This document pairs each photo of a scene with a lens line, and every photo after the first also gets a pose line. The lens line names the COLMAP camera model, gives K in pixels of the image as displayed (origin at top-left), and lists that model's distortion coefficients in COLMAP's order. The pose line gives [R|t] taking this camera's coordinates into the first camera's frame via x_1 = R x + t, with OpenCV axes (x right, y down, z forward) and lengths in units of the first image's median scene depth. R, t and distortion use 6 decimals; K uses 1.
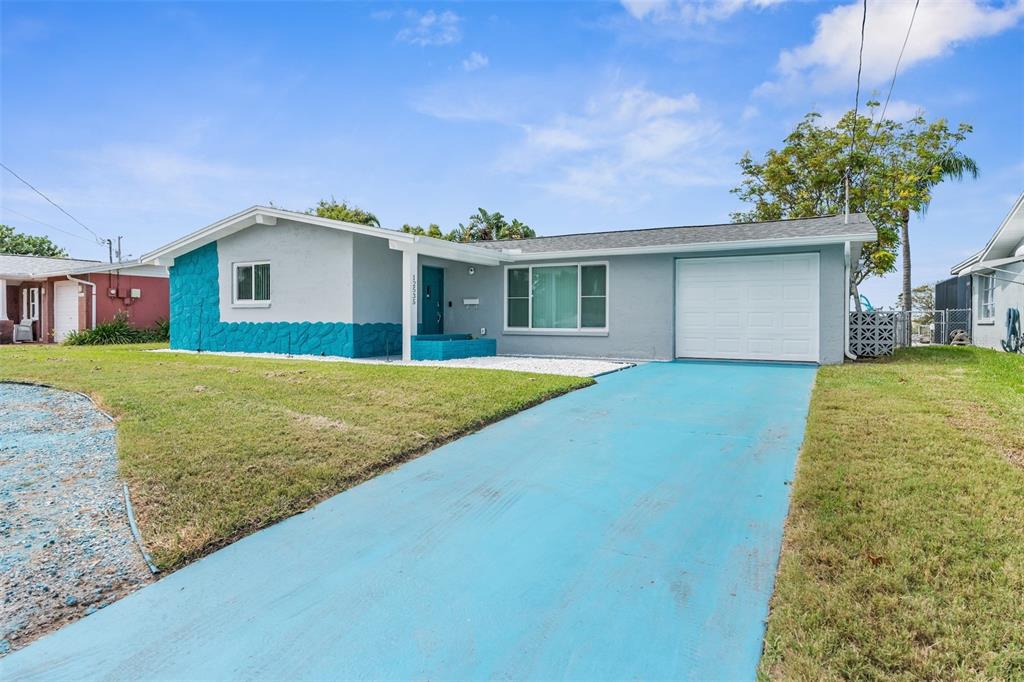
lens RADIAL K [[592.3, 0, 512.0], [0, 592.3, 341.0], [0, 0, 1]] dist [-0.036069, -0.000217]
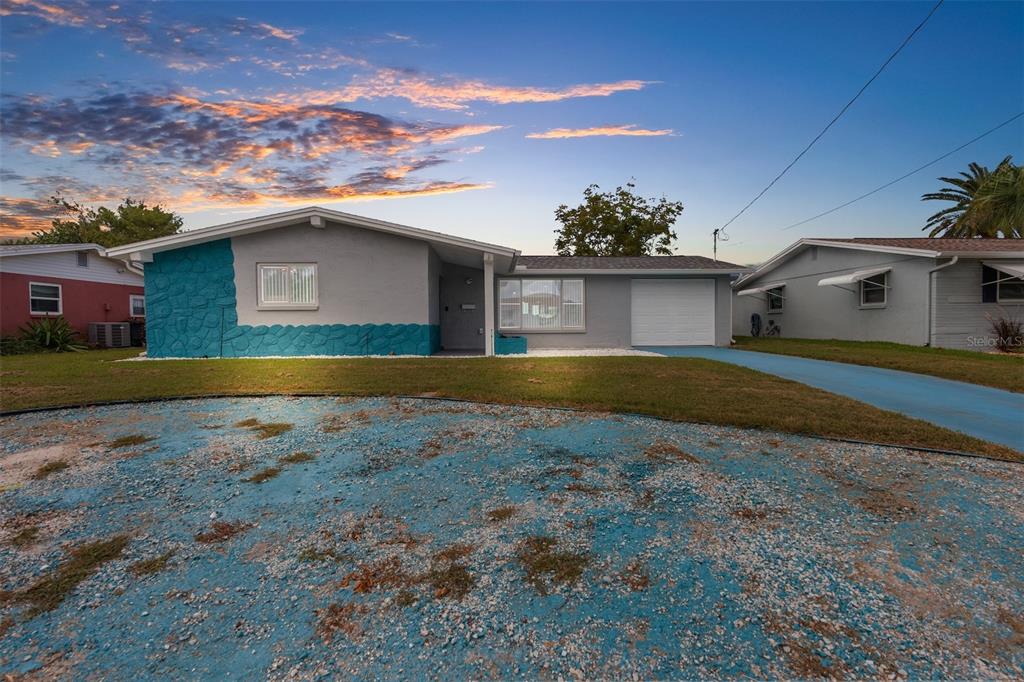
lens RADIAL K [[475.9, 0, 496.9], [0, 475.9, 342.2], [0, 0, 1]] dist [-0.001360, 0.000402]
pose [[0.867241, -0.026373, 0.497190, -0.537866], [0.026449, 0.999626, 0.006891, -0.000001], [-0.497186, 0.007174, 0.867614, 0.145066]]
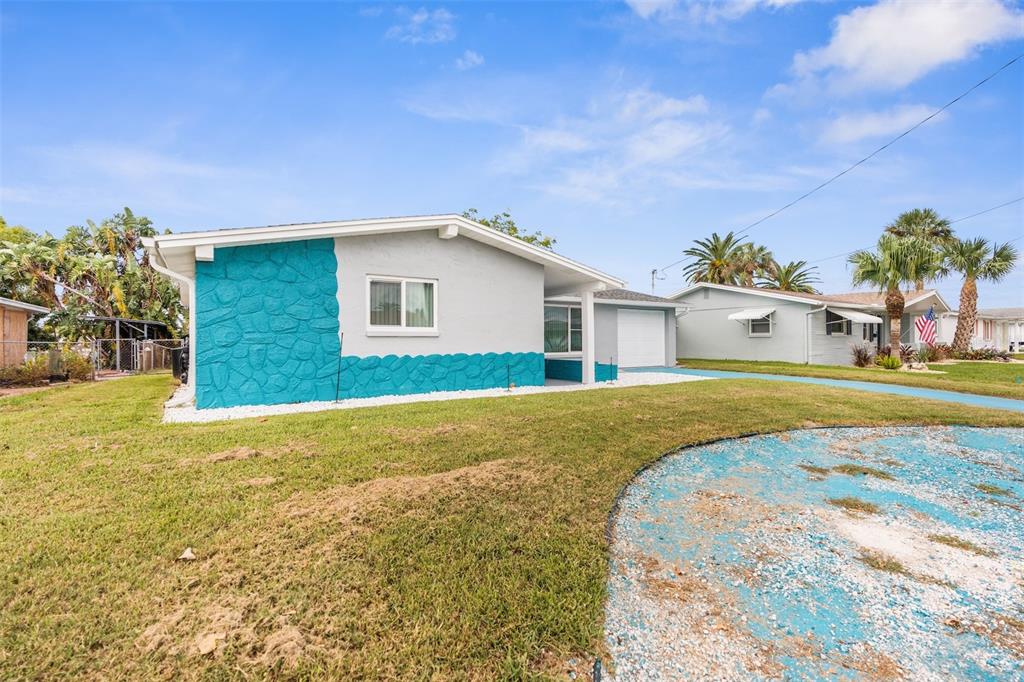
lens RADIAL K [[475.9, 0, 496.9], [0, 475.9, 342.2], [0, 0, 1]] dist [-0.001360, 0.000402]
pose [[0.491737, -0.008749, 0.870700, -0.929710], [0.032866, 0.999423, -0.008519, -0.039766], [-0.870123, 0.032805, 0.491741, 0.588033]]
